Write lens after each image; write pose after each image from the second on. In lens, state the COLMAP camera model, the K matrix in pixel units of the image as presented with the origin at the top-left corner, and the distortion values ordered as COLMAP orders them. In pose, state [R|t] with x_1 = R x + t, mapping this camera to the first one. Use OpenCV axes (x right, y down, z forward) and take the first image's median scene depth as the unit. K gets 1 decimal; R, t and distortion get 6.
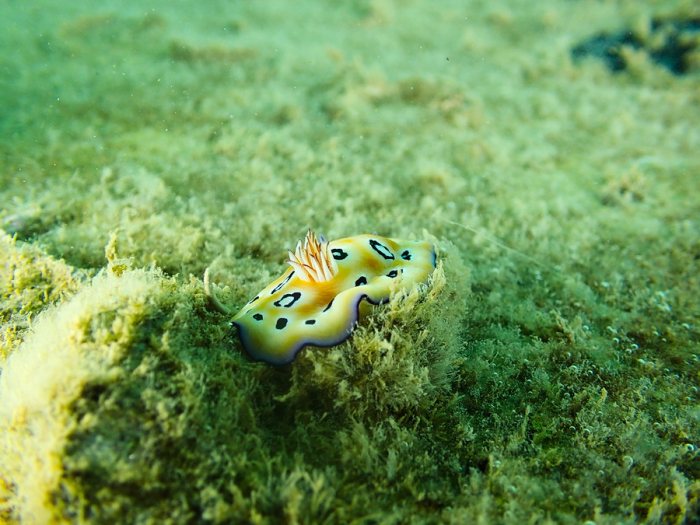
lens RADIAL K [[768.6, 0, 350.0], [0, 768.6, 262.5], [0, 0, 1]] dist [0.198163, 0.008405]
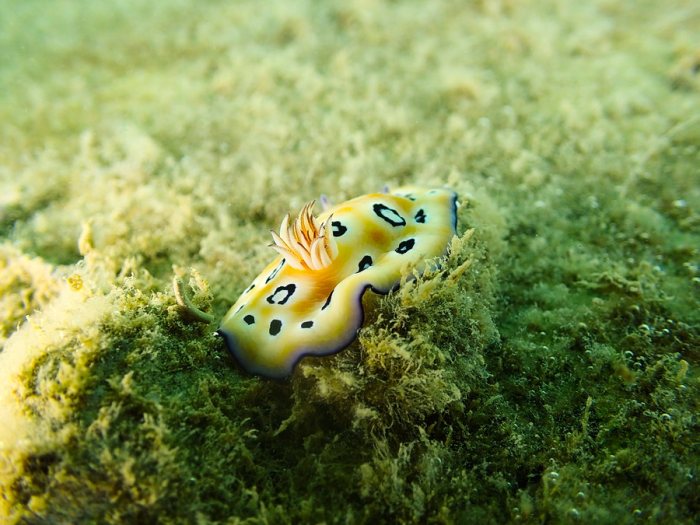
lens RADIAL K [[768.6, 0, 350.0], [0, 768.6, 262.5], [0, 0, 1]] dist [0.198163, 0.008405]
pose [[0.987635, -0.120702, -0.100042, 0.063434], [0.133794, 0.981553, 0.136578, -0.070717], [0.081711, -0.148274, 0.985565, 0.151815]]
